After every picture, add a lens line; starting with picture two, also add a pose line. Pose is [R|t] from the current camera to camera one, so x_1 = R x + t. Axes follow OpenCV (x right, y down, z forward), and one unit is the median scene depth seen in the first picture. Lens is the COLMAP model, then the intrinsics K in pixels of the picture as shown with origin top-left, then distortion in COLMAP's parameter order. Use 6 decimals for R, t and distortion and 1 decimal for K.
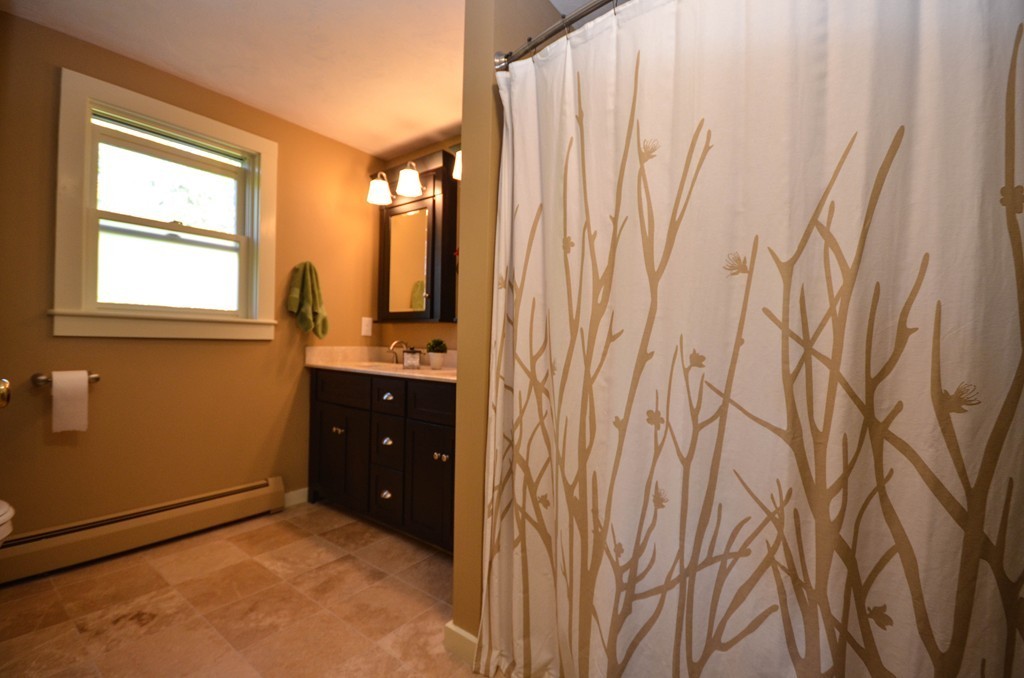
lens RADIAL K [[447.9, 0, 512.8], [0, 447.9, 343.5], [0, 0, 1]] dist [0.002739, -0.007453]
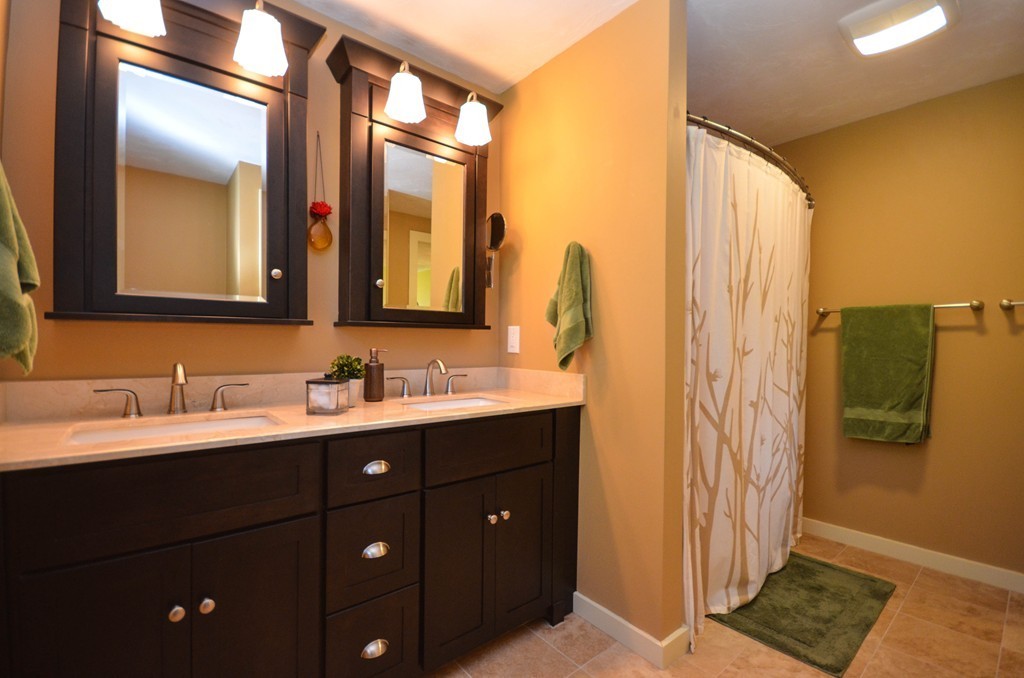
lens RADIAL K [[447.9, 0, 512.8], [0, 447.9, 343.5], [0, 0, 1]] dist [0.002739, -0.007453]
pose [[0.220663, -0.023841, 0.975059, -1.554606], [-0.000802, 0.999696, 0.024625, -0.089073], [-0.975350, -0.006215, 0.220577, 1.468082]]
